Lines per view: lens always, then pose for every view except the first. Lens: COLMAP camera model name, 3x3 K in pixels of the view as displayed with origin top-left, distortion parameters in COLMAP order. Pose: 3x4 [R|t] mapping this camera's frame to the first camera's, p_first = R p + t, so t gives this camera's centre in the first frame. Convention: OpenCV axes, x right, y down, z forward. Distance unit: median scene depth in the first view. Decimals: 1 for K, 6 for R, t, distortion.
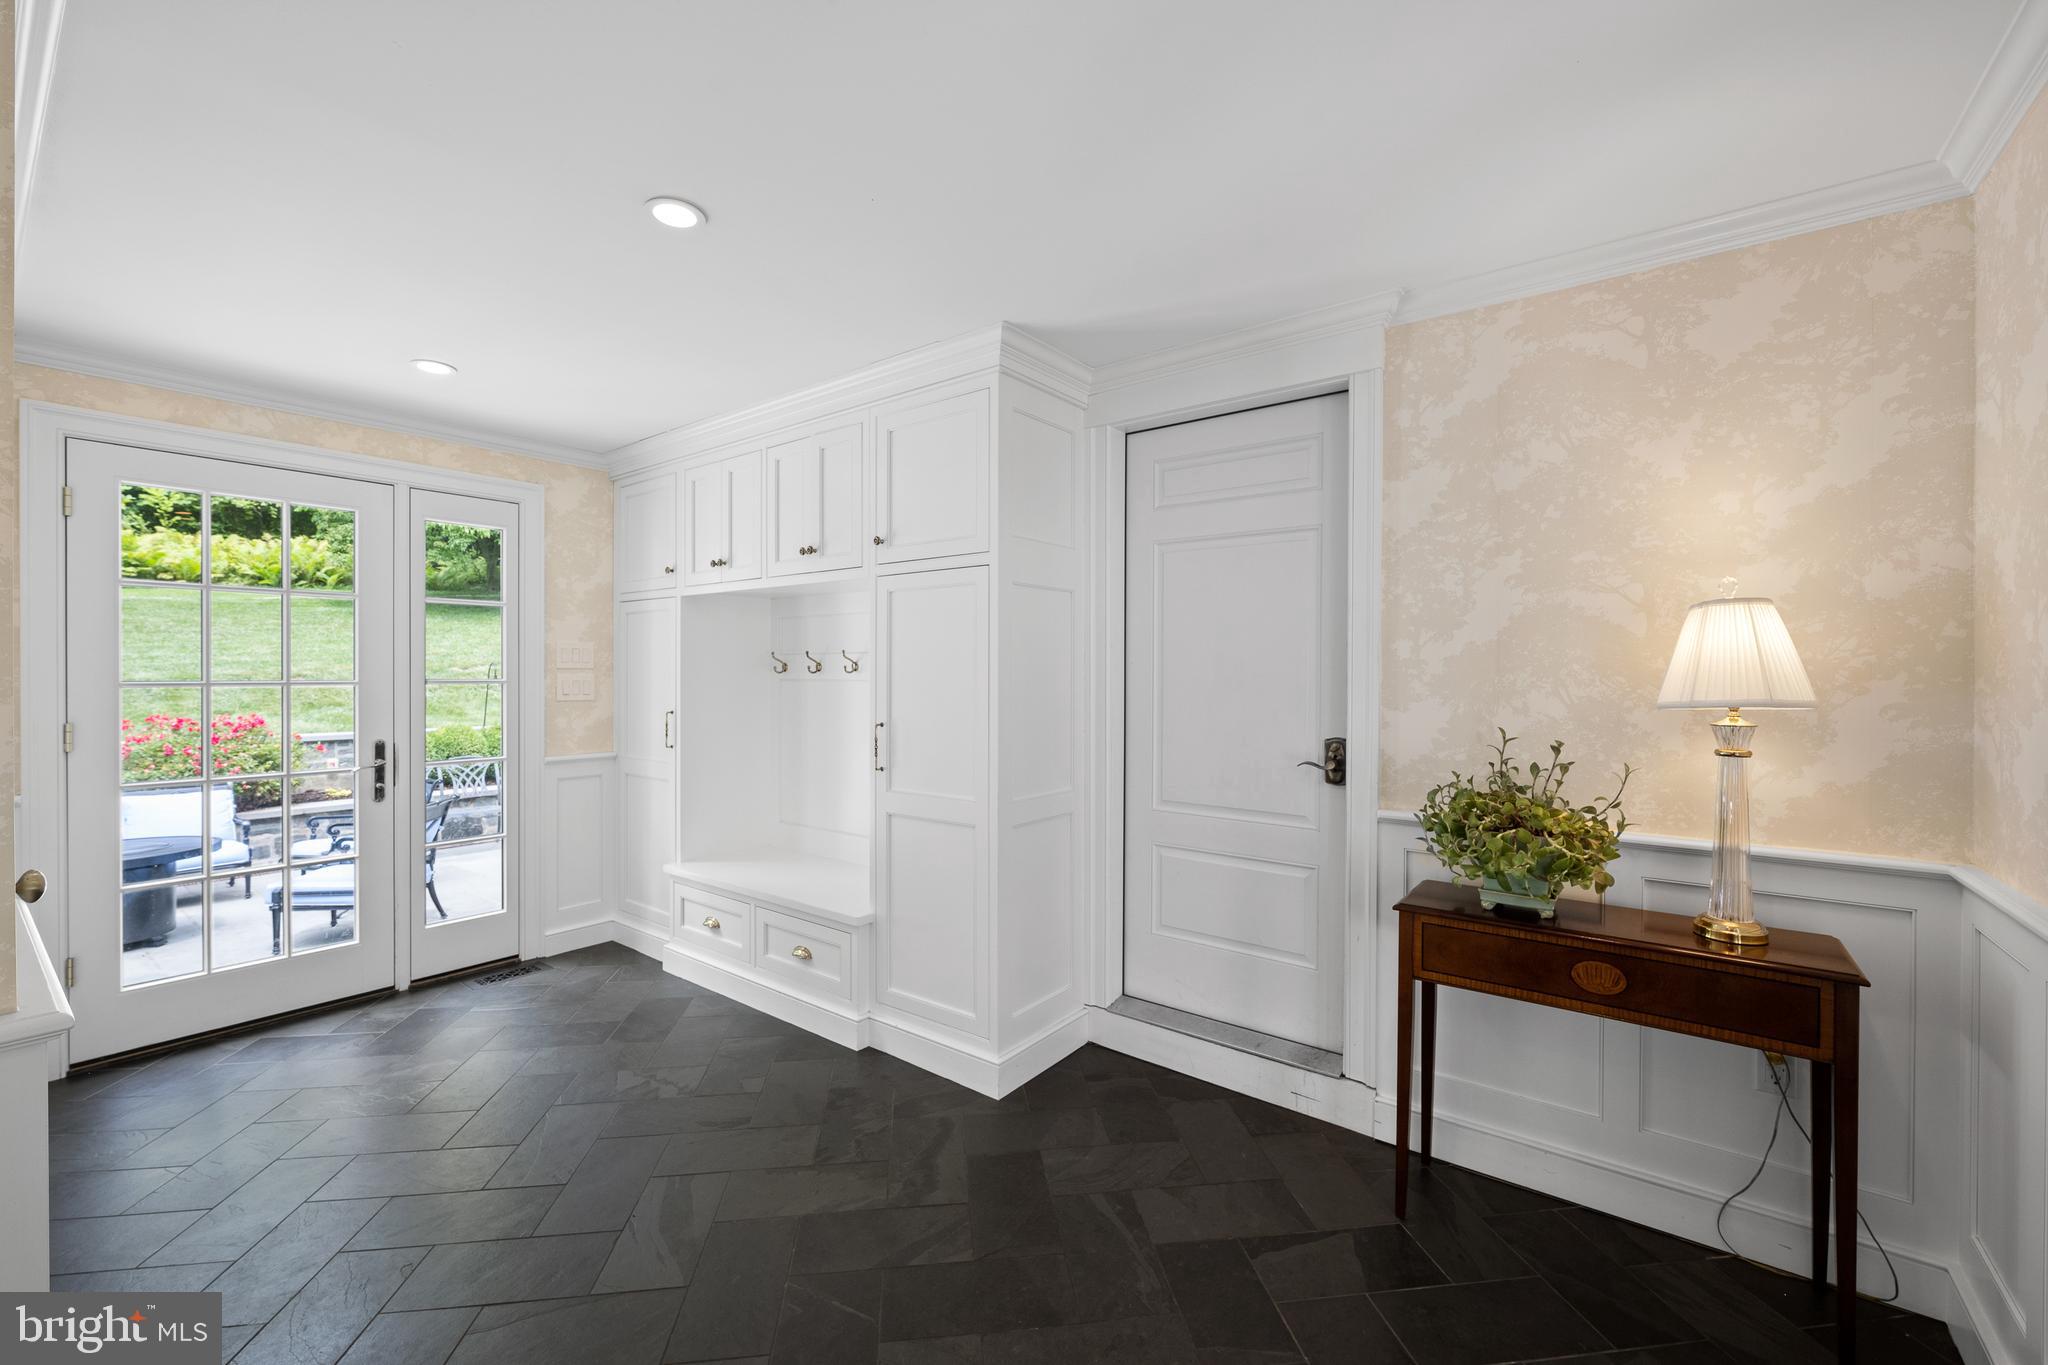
lens RADIAL K [[825.0, 0, 1024.6], [0, 825.0, 676.4], [0, 0, 1]] dist [-0.006515, 0.000225]
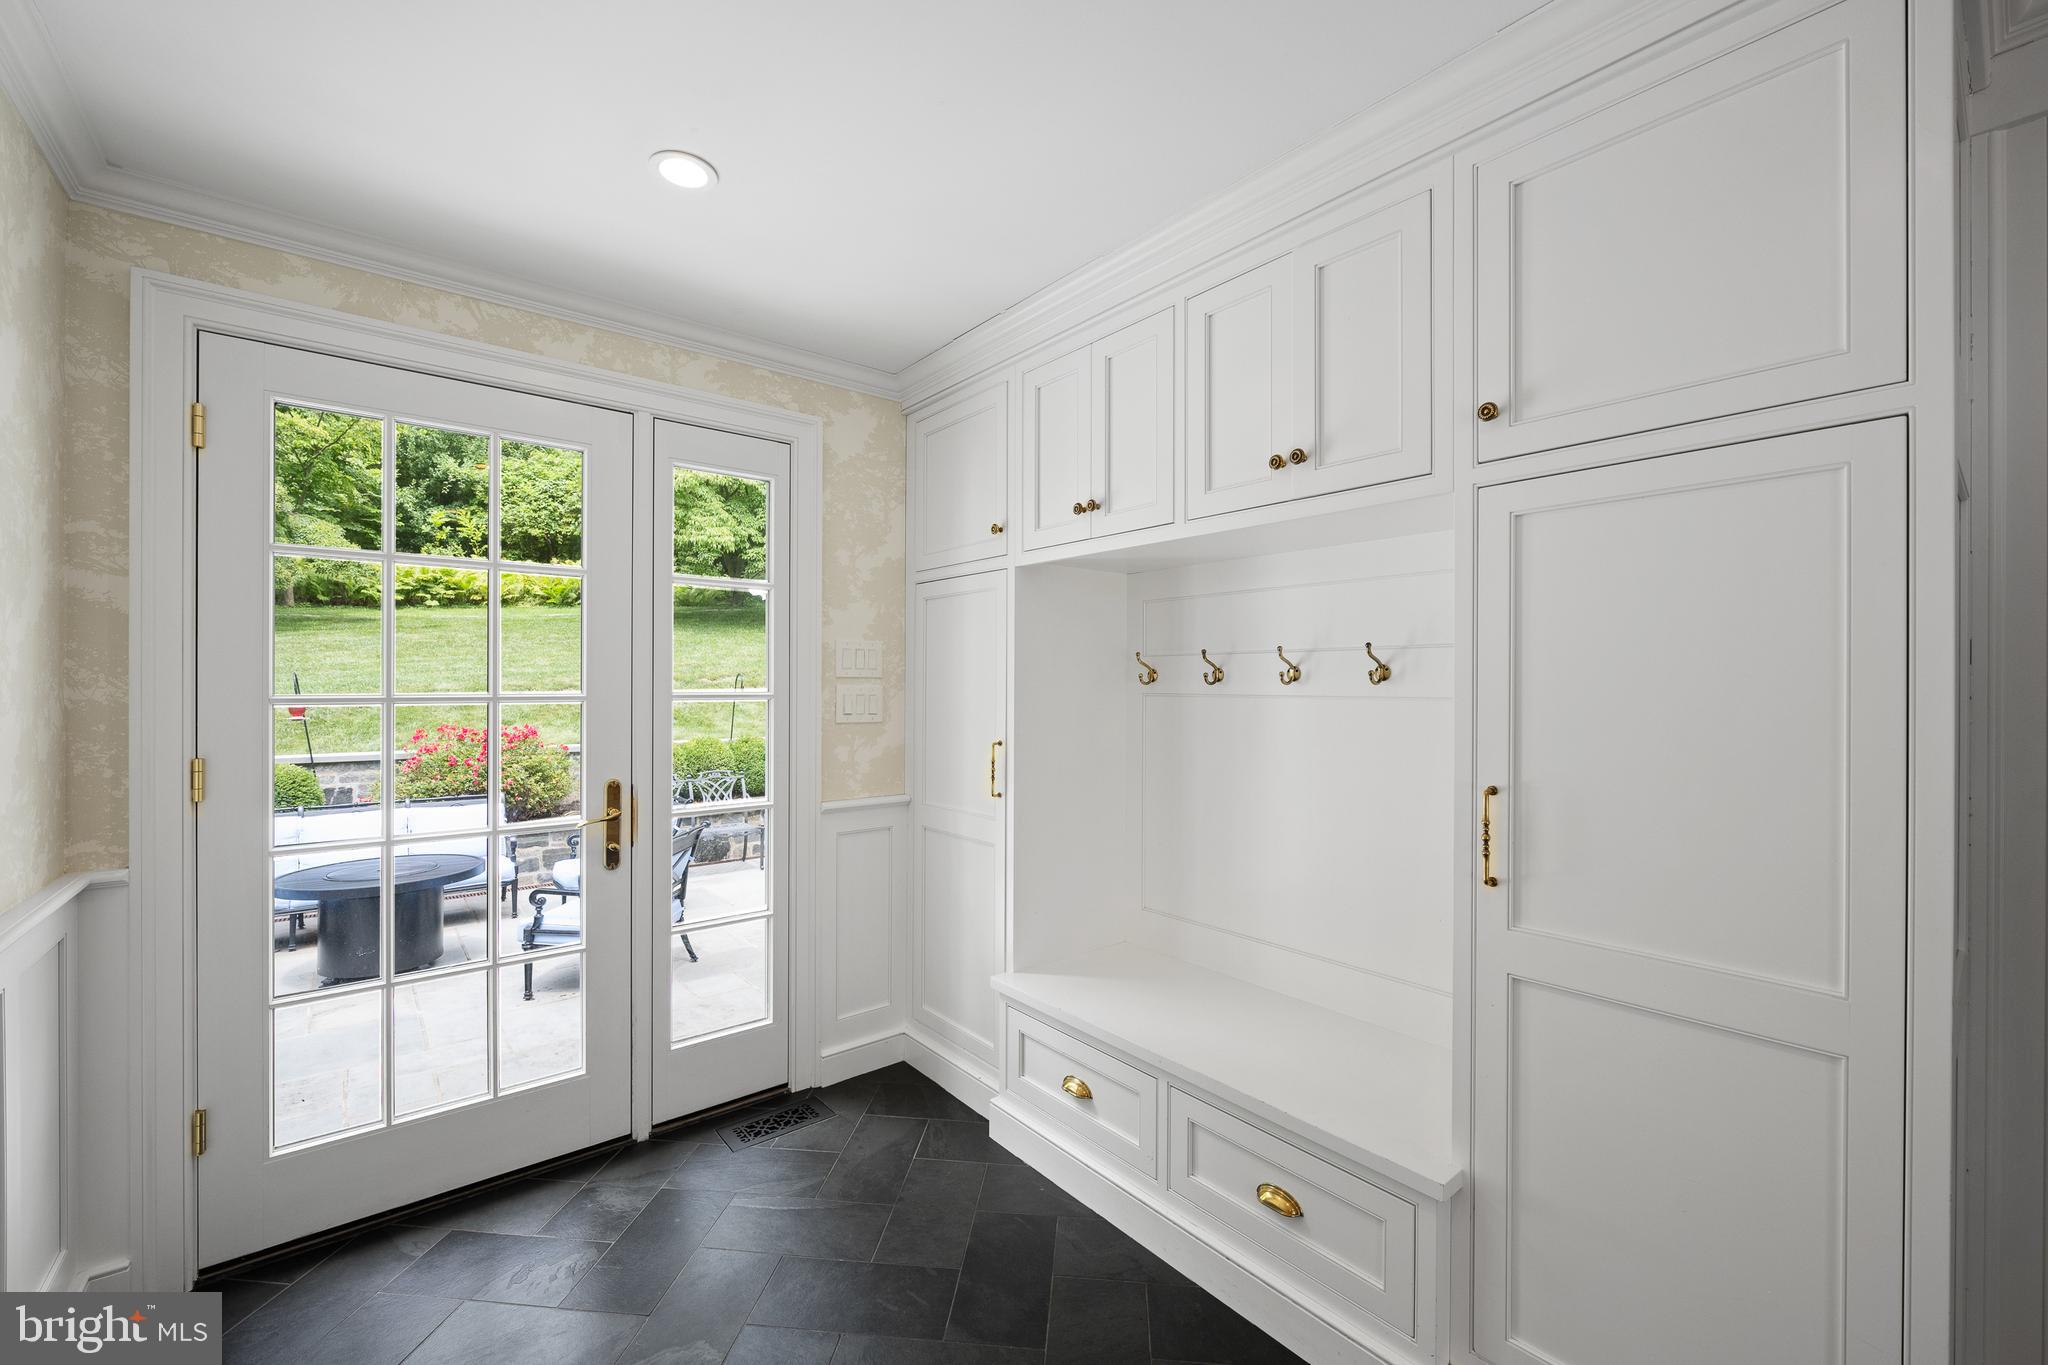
lens RADIAL K [[823.6, 0, 1024.0], [0, 823.6, 682.5], [0, 0, 1]] dist [-0.007059, -0.000026]
pose [[0.972776, 0.000224, -0.231747, -0.251832], [-0.001688, 0.999980, -0.006116, -0.001230], [0.231741, 0.006341, 0.972757, 0.354874]]
